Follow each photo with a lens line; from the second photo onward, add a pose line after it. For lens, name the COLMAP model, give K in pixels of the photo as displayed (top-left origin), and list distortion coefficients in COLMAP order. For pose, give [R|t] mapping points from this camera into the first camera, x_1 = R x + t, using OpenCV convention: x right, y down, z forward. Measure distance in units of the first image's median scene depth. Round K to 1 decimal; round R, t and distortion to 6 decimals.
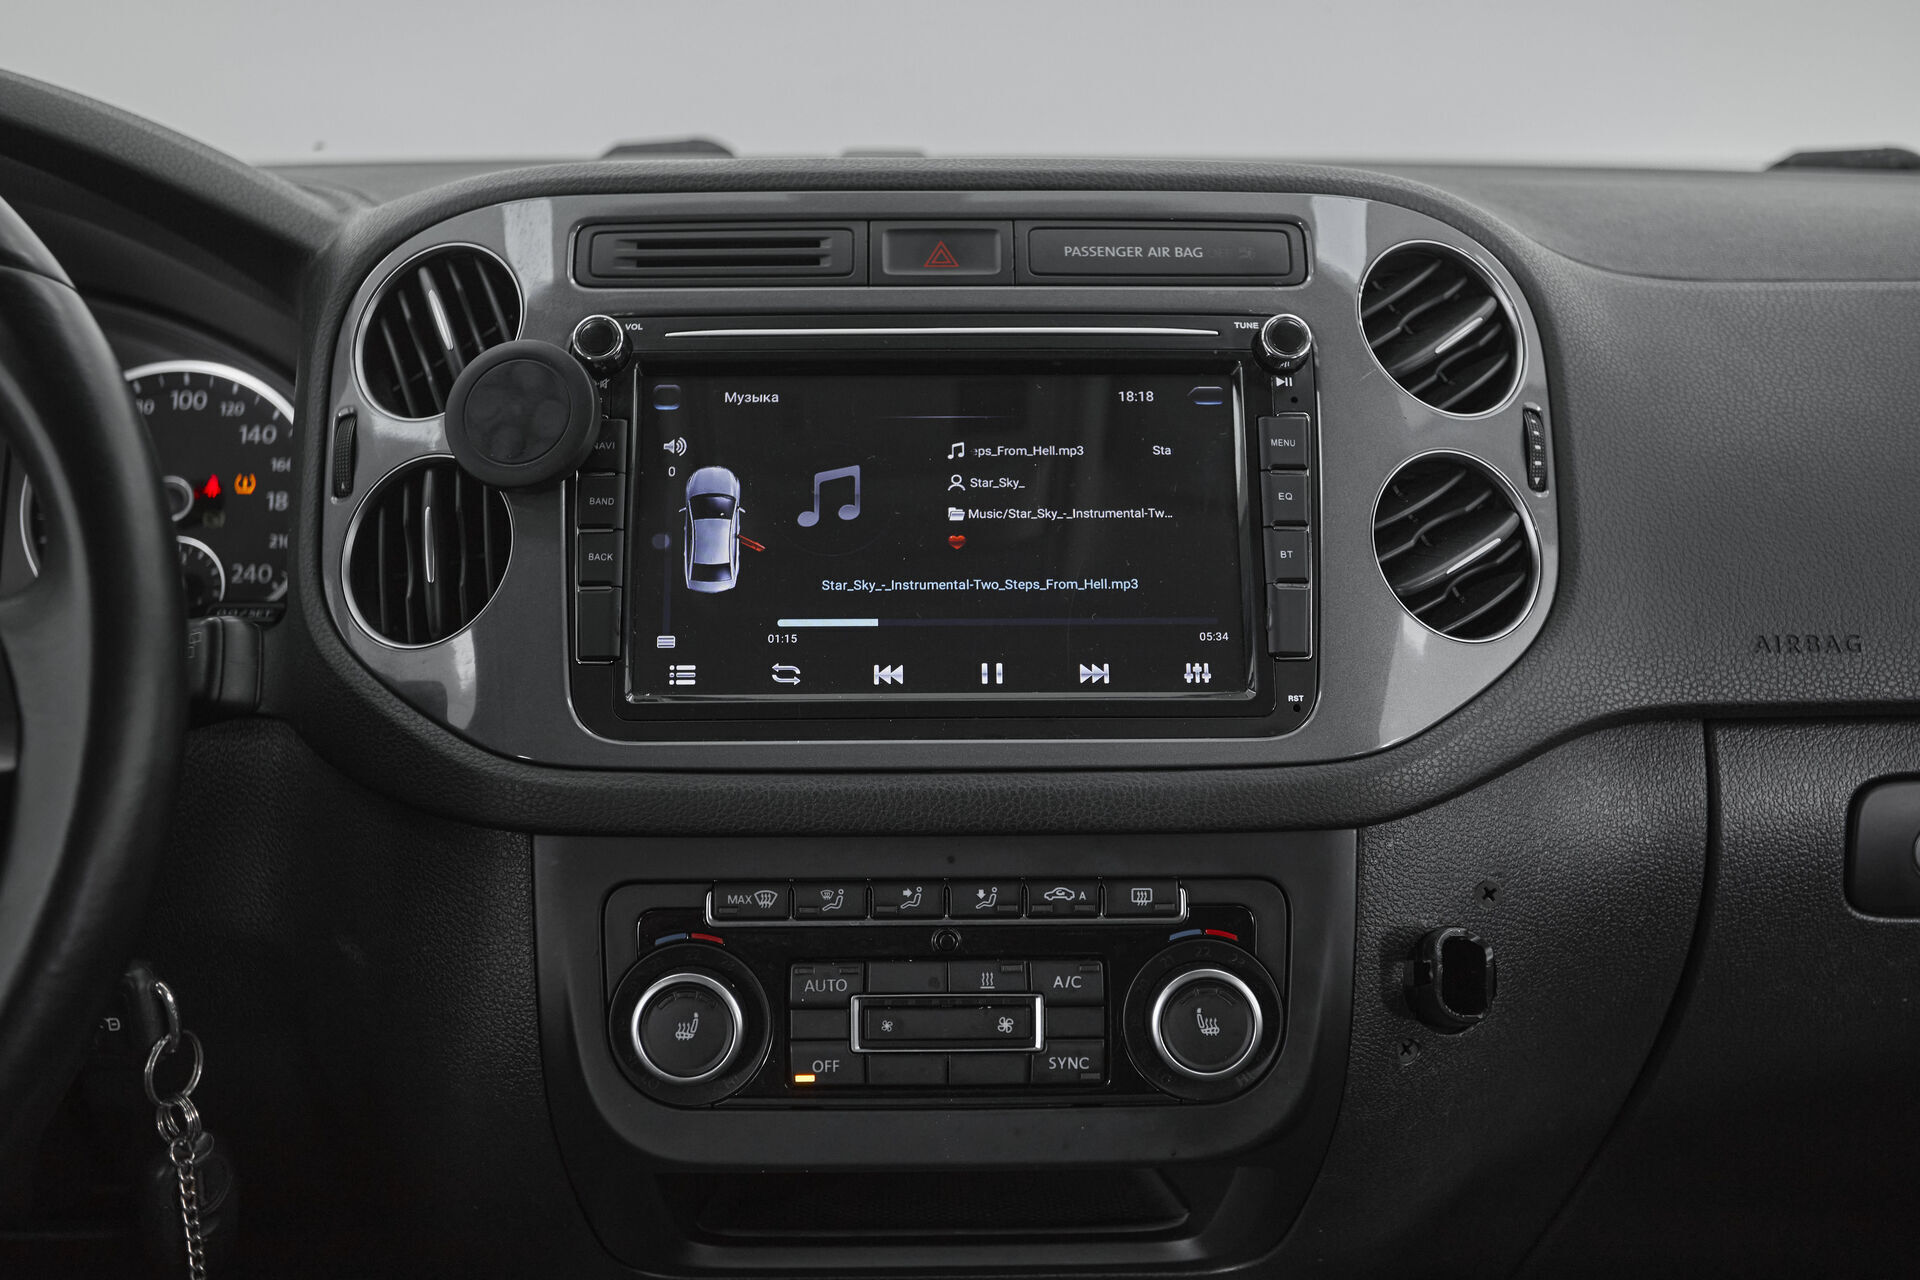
lens RADIAL K [[2125.3, 0, 946.9], [0, 2125.3, 628.5], [0, 0, 1]] dist [0.031059, 0.000000]
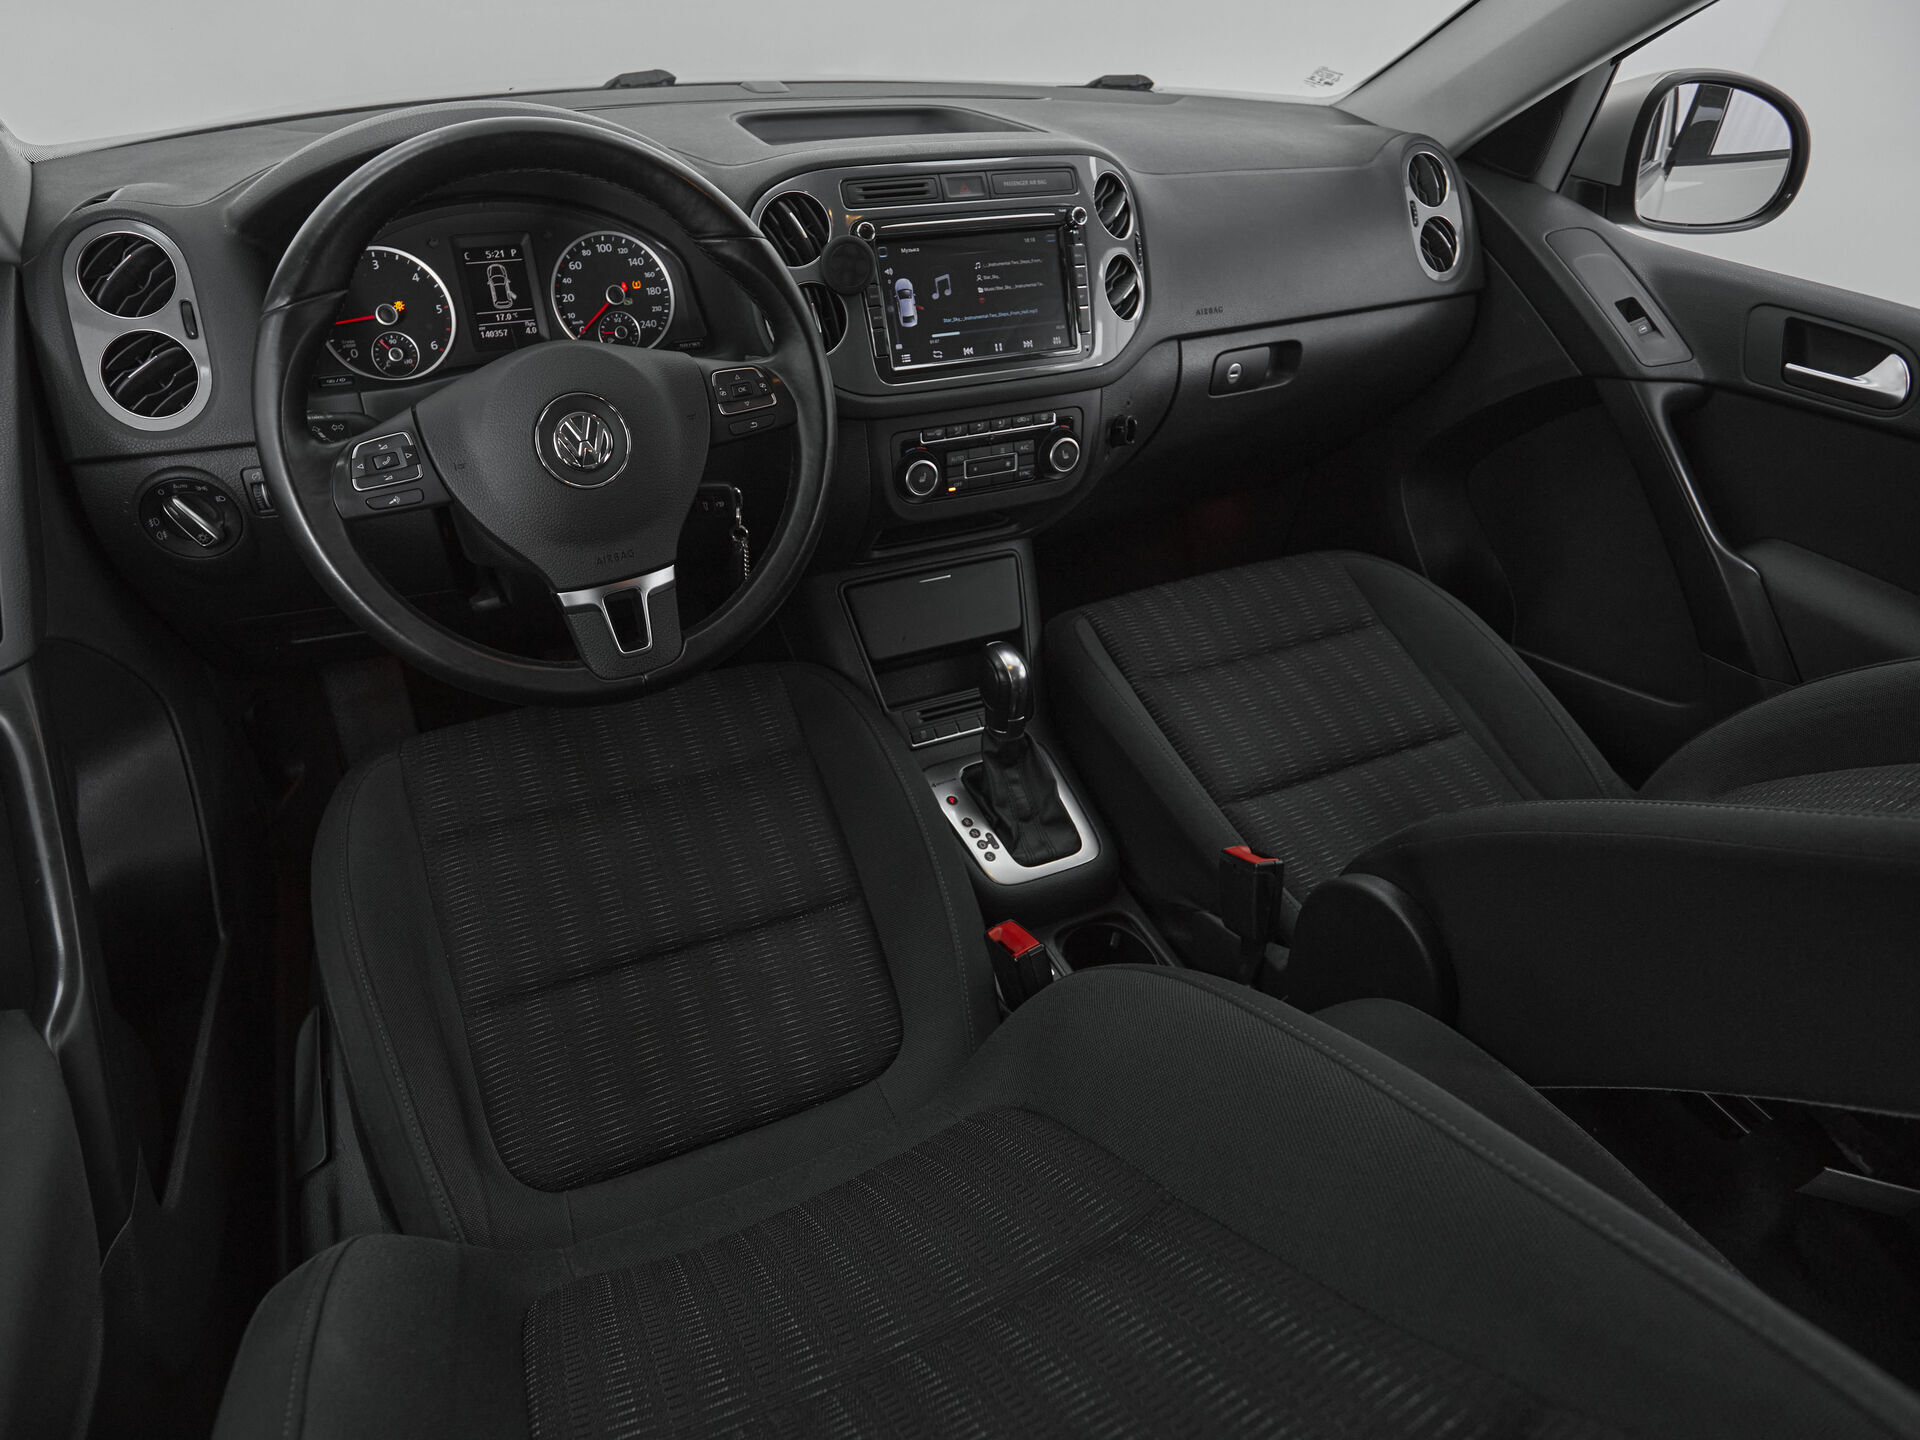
lens RADIAL K [[1033.1, 0, 848.1], [0, 1033.1, 722.5], [0, 0, 1]] dist [-0.003628, 0.000282]
pose [[0.928529, -0.209929, 0.306208, -0.739188], [0.060227, 0.899030, 0.433725, -0.148890], [-0.366342, -0.384285, 0.847419, -0.368619]]
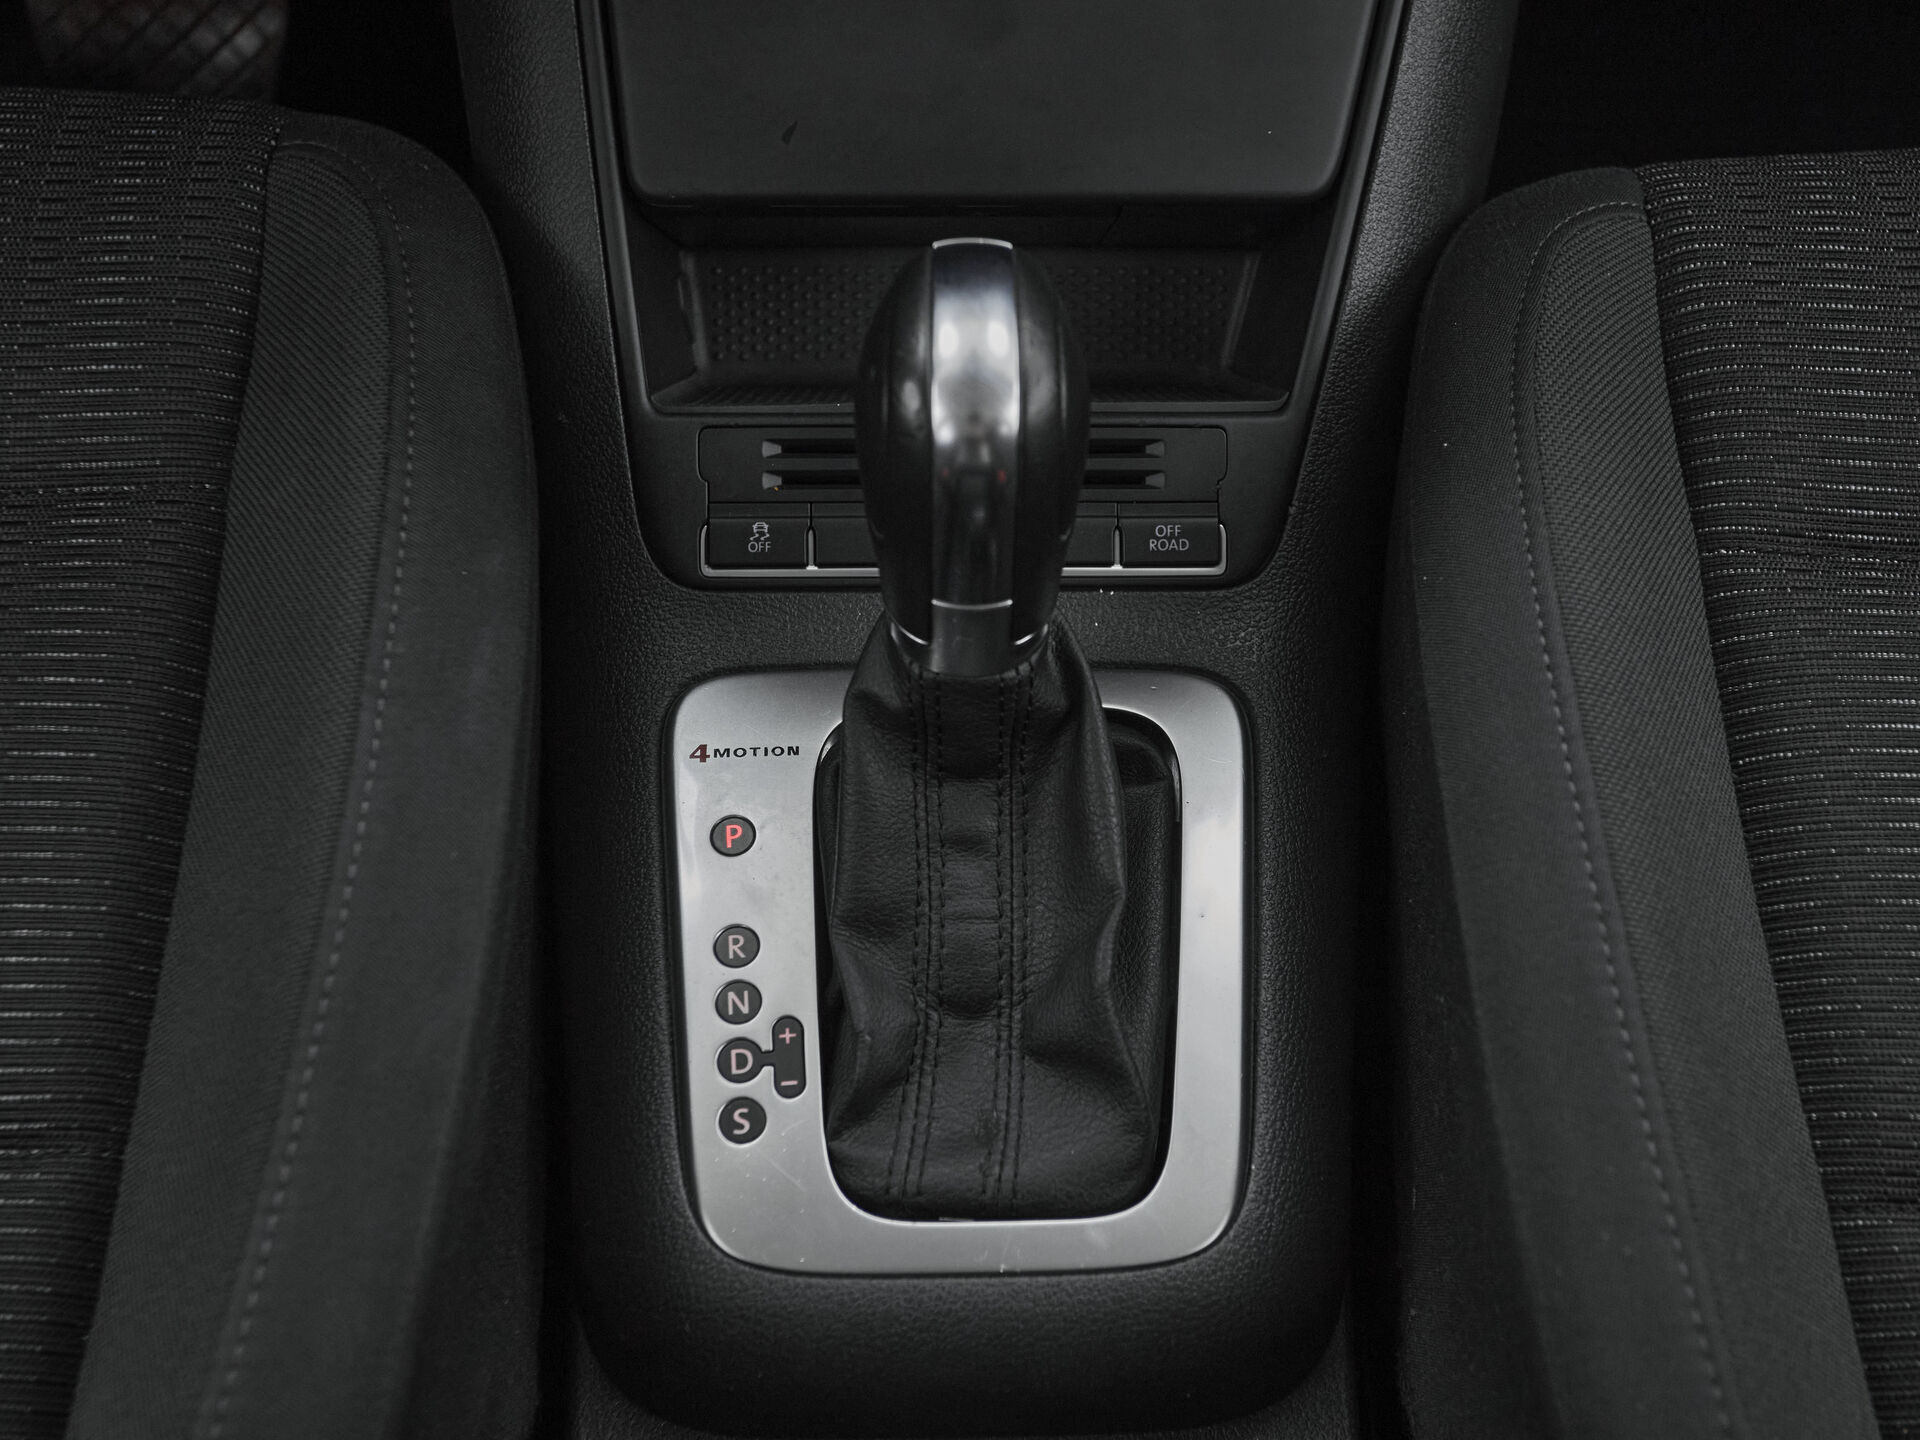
lens RADIAL K [[2384.1, 0, 995.3], [0, 2384.1, 721.9], [0, 0, 1]] dist [0.029644, 0.000000]
pose [[0.999761, 0.011951, 0.018302, -0.035974], [-0.020560, 0.798428, 0.601740, 0.081486], [-0.007422, -0.601972, 0.798483, 0.186637]]
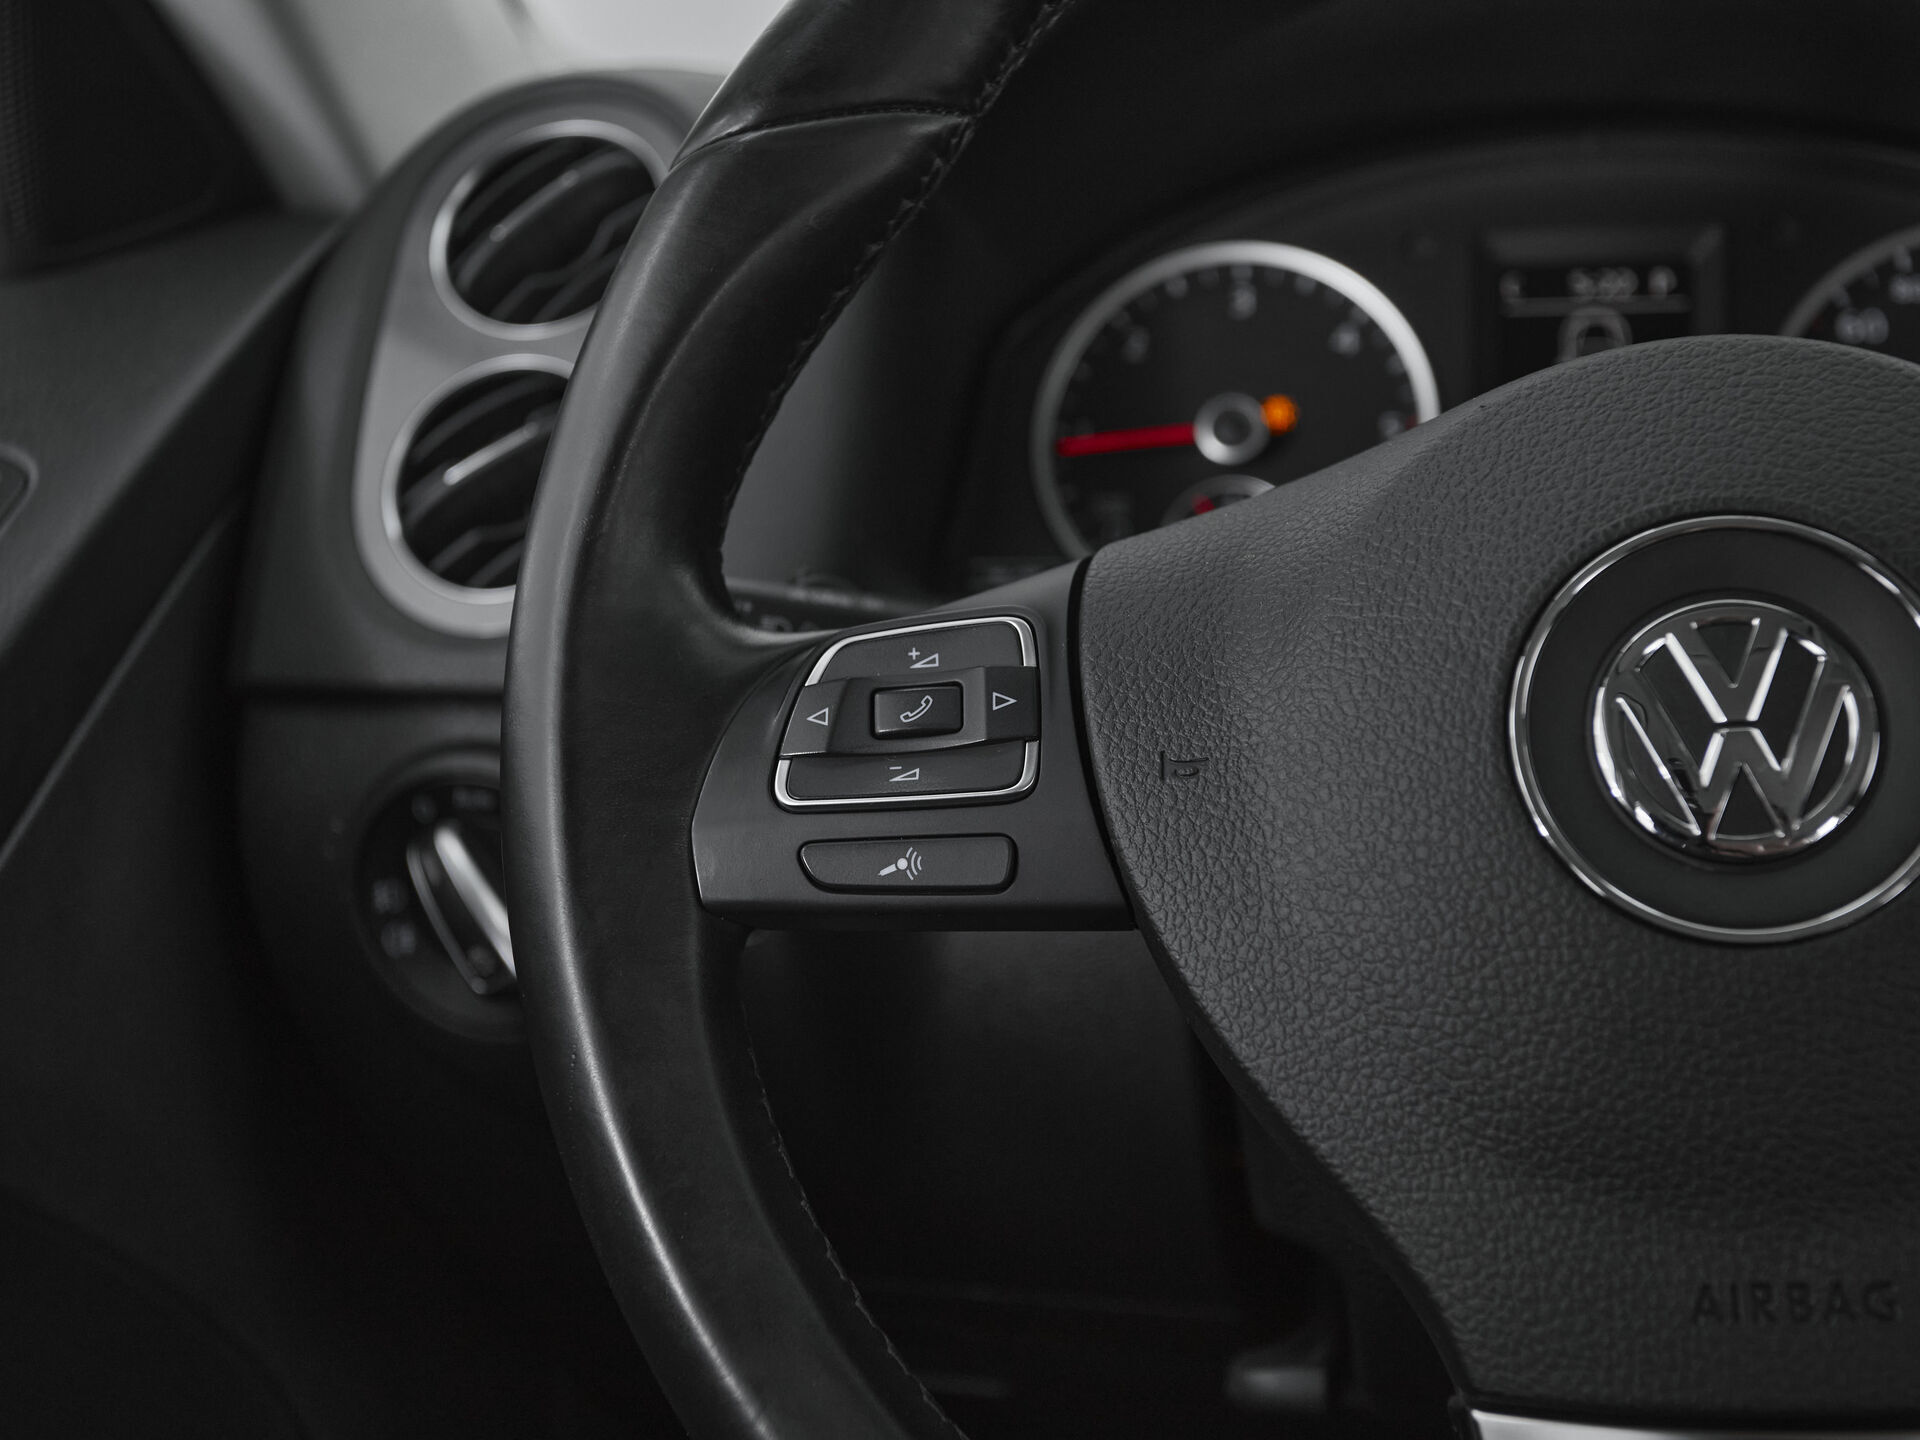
lens RADIAL K [[2384.1, 0, 974.4], [0, 2384.1, 718.0], [0, 0, 1]] dist [0.029644, 0.000000]
pose [[0.974308, 0.011035, -0.224950, -0.647776], [-0.006181, 0.999733, 0.022272, 0.027638], [0.225135, -0.020310, 0.974116, 0.211668]]
